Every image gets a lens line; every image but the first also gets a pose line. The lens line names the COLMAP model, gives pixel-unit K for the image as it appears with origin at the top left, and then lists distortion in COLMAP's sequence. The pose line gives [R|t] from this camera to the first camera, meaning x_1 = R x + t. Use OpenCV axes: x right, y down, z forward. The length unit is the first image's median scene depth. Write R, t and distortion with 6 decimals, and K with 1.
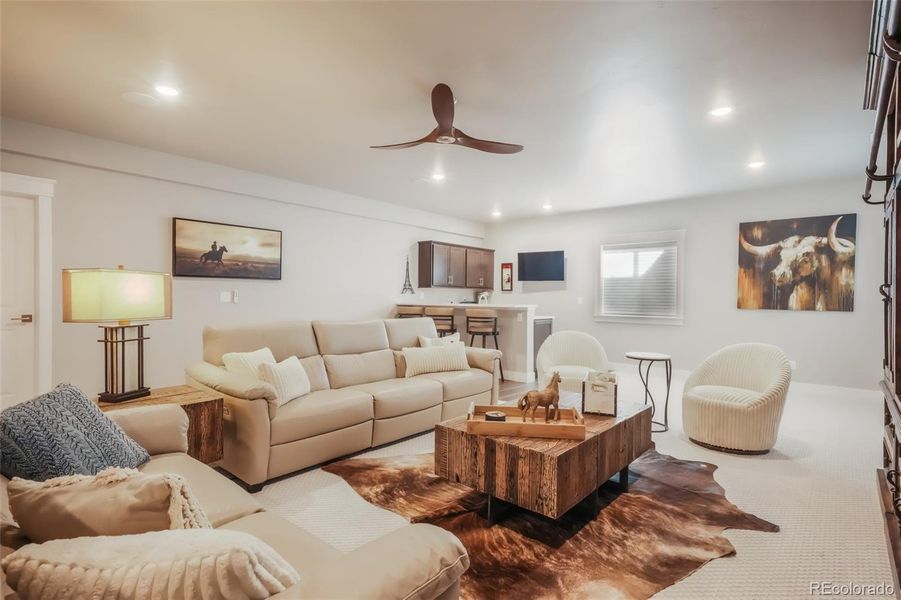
lens RADIAL K [[448.6, 0, 449.3], [0, 448.6, 299.9], [0, 0, 1]] dist [0.003284, 0.000131]
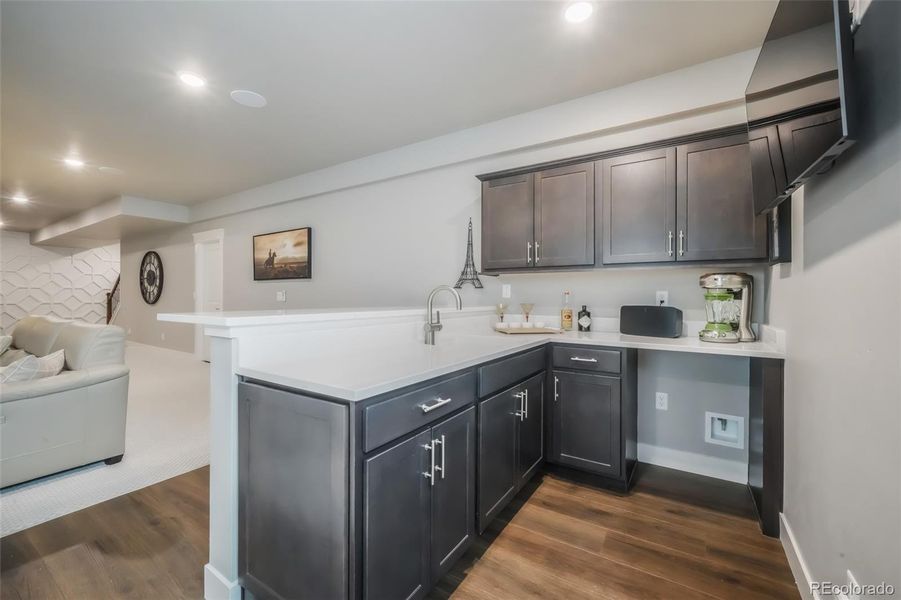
lens RADIAL K [[373.6, 0, 448.8], [0, 373.6, 297.8], [0, 0, 1]] dist [0.009416, 0.000559]
pose [[0.134068, -0.002245, -0.990970, 0.119092], [-0.004166, 0.999987, -0.002829, -0.000414], [0.990963, 0.004508, 0.134057, 0.308563]]
